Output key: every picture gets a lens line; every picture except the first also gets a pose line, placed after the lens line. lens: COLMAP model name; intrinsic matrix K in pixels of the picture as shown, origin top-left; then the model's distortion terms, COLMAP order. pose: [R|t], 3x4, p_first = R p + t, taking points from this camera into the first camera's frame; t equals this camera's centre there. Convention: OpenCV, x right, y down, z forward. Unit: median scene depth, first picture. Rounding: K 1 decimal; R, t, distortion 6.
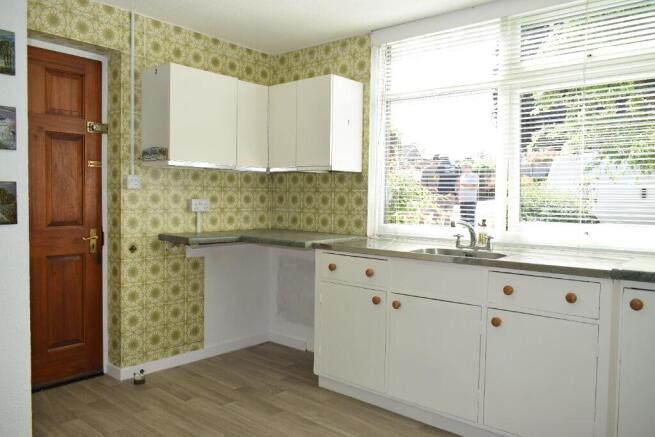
lens RADIAL K [[501.0, 0, 327.0], [0, 501.0, 215.5], [0, 0, 1]] dist [-0.043122, 0.012981]
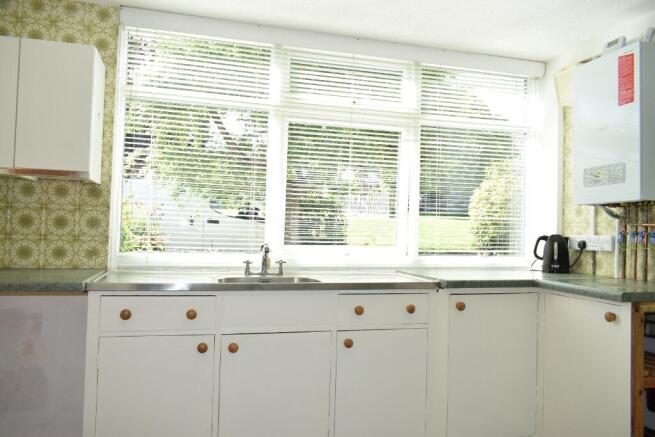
lens RADIAL K [[501.0, 0, 331.6], [0, 501.0, 219.0], [0, 0, 1]] dist [-0.043122, 0.012981]
pose [[0.542568, 0.018830, 0.839801, -0.436440], [0.010570, 0.999517, -0.029240, -0.011084], [-0.839945, 0.024741, 0.542107, 0.361505]]
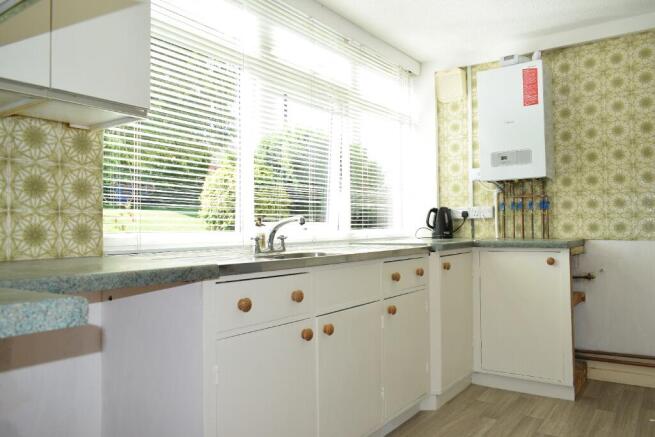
lens RADIAL K [[501.0, 0, 325.3], [0, 501.0, 218.7], [0, 0, 1]] dist [-0.043122, 0.012981]
pose [[-0.104890, 0.003959, 0.994476, -0.539607], [0.041407, 0.999142, 0.000389, 0.012981], [-0.993621, 0.041219, -0.104964, 0.974431]]
